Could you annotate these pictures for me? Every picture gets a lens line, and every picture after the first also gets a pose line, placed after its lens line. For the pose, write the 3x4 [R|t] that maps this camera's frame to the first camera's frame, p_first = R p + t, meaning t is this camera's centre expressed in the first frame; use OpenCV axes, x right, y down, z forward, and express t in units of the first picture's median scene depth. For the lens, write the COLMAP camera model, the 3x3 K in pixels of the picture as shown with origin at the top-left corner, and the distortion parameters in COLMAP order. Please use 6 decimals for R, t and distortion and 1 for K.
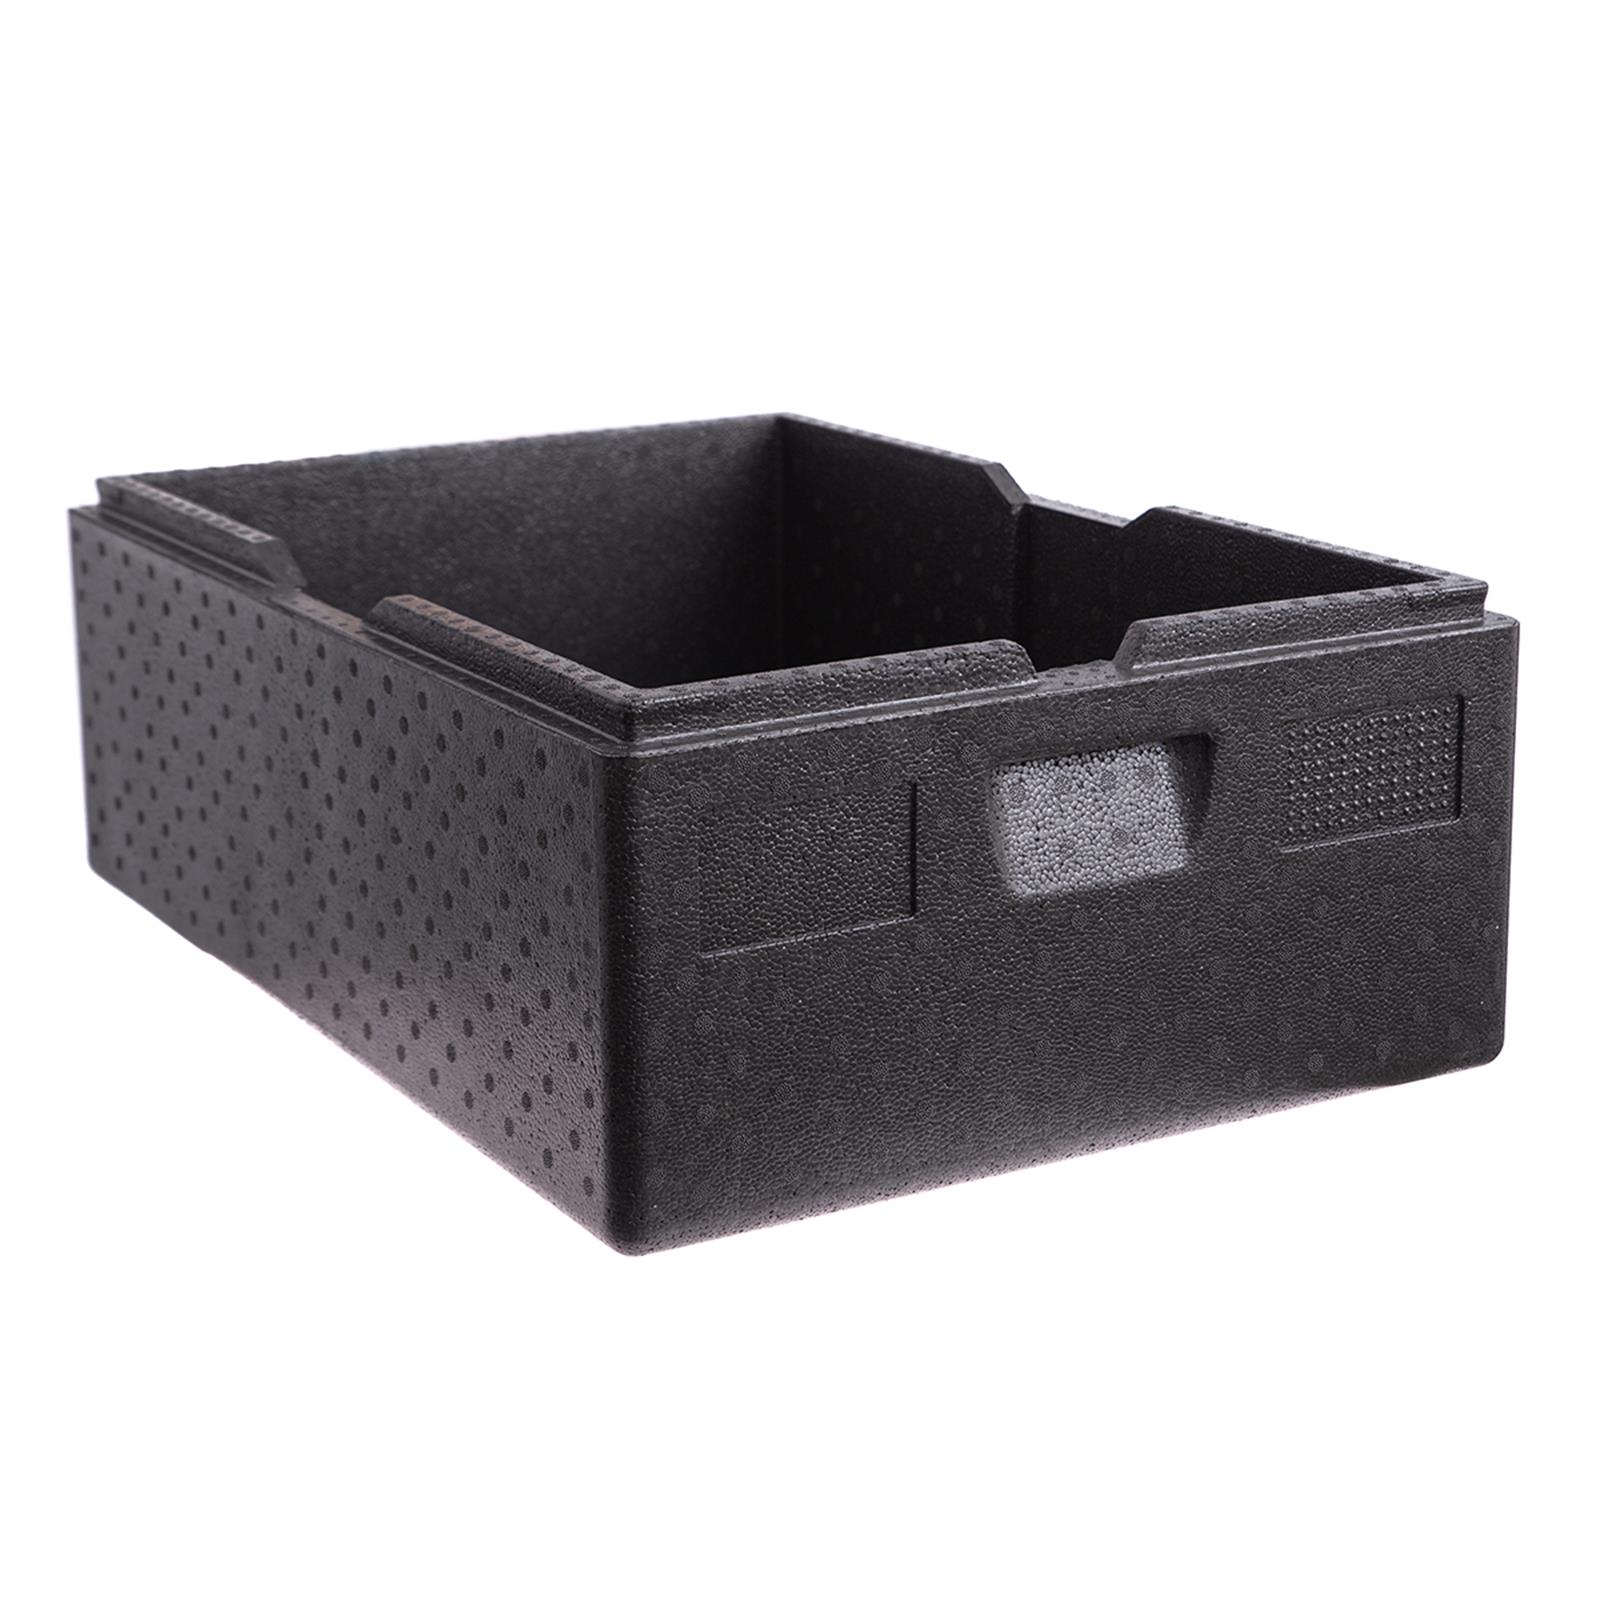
lens RADIAL K [[3507.7, 0, 800.0], [0, 3507.7, 796.2], [0, 0, 1]] dist [-0.016901, 0.000000]
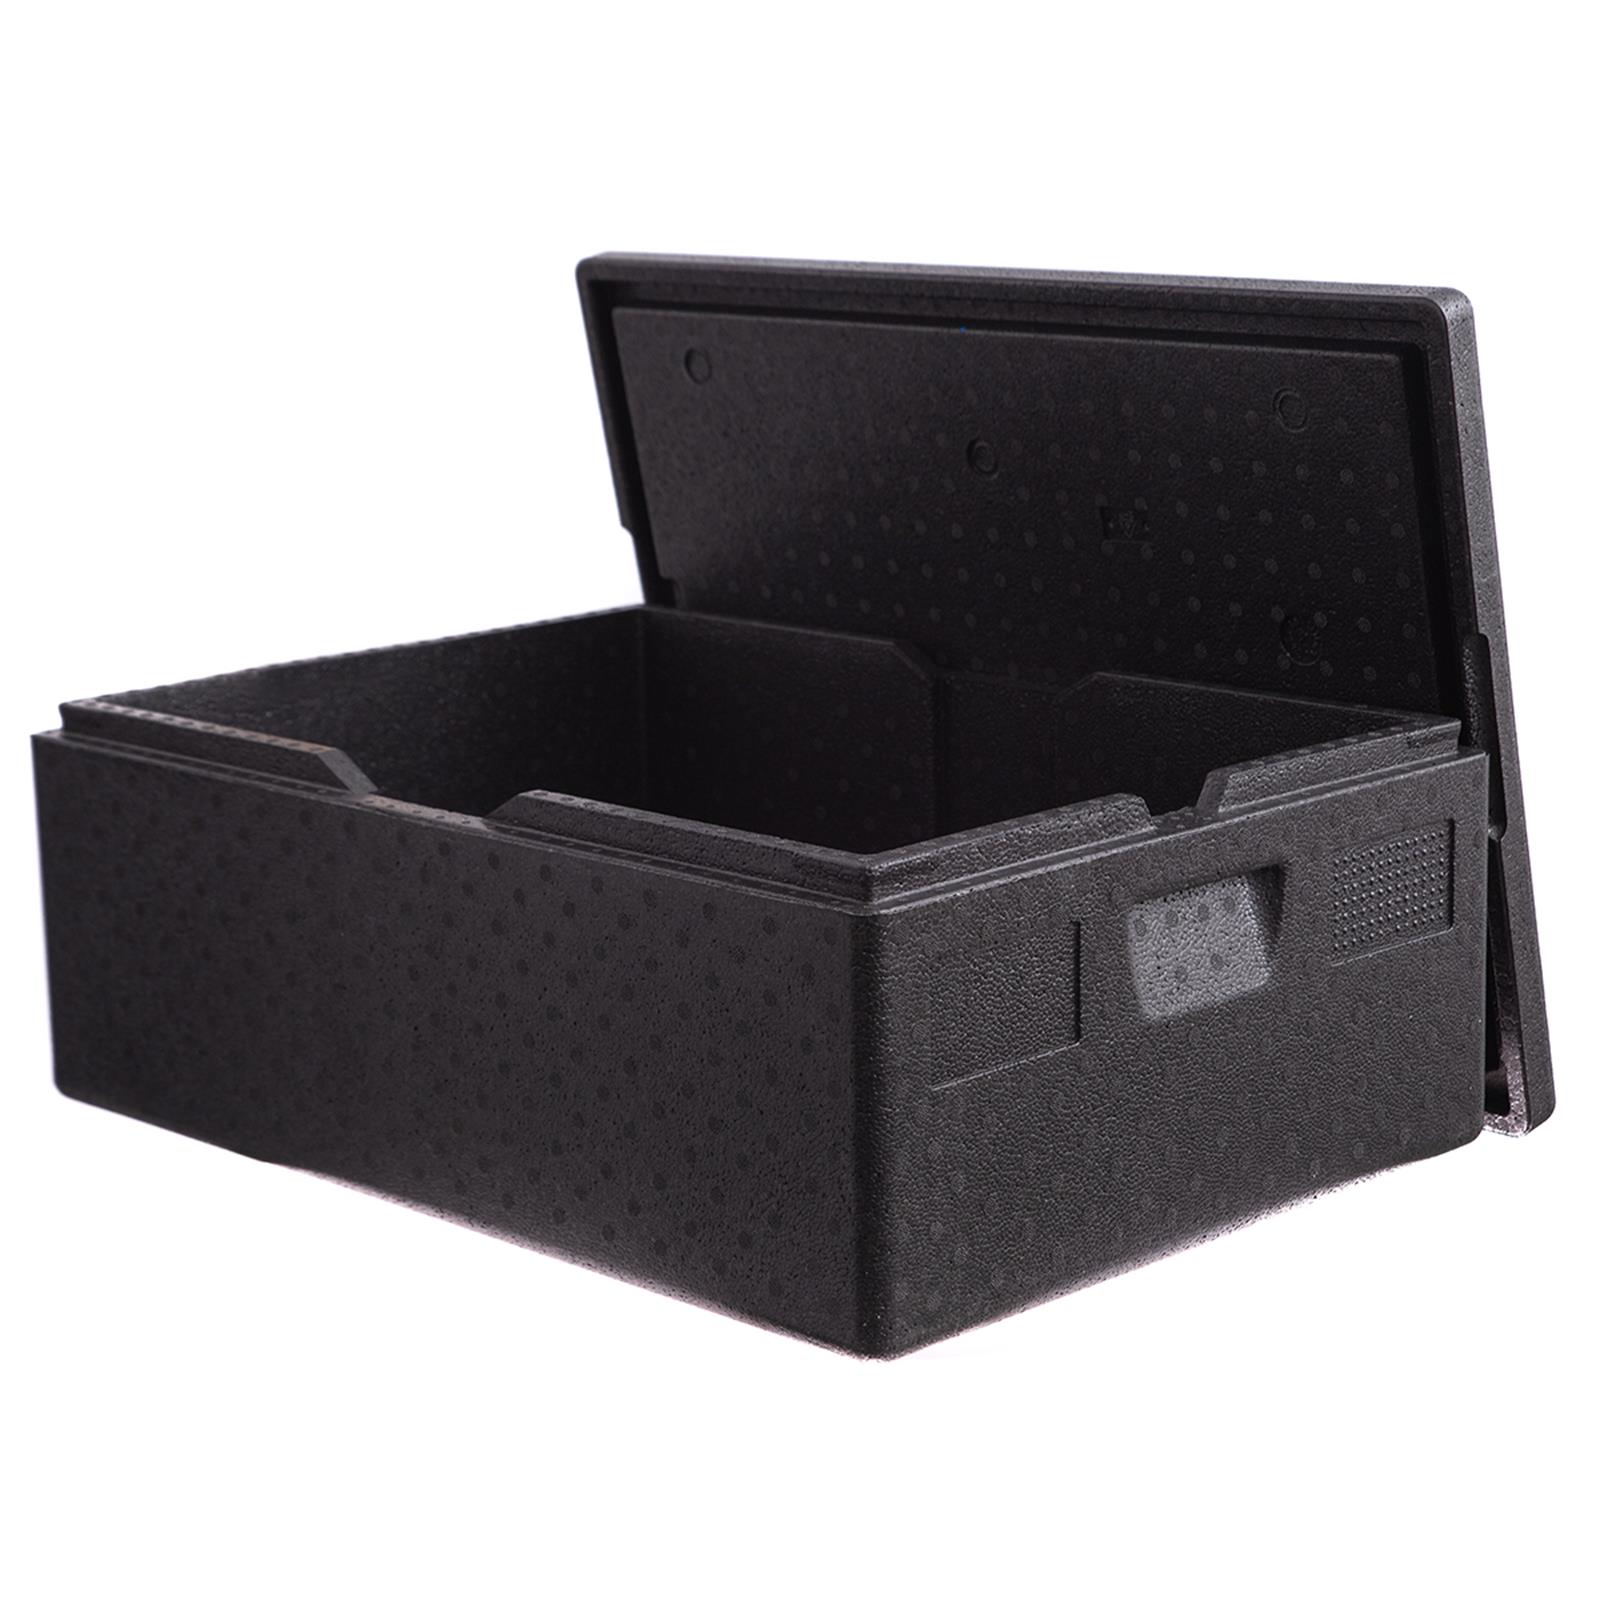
lens RADIAL K [[3990.7, 0, 800.2], [0, 3990.7, 799.8], [0, 0, 1]] dist [-0.220897, 0.000000]
pose [[0.967303, -0.063854, 0.245453, -0.350979], [0.076985, 0.996049, -0.044269, 0.006186], [-0.241657, 0.061718, 0.968397, -0.214814]]
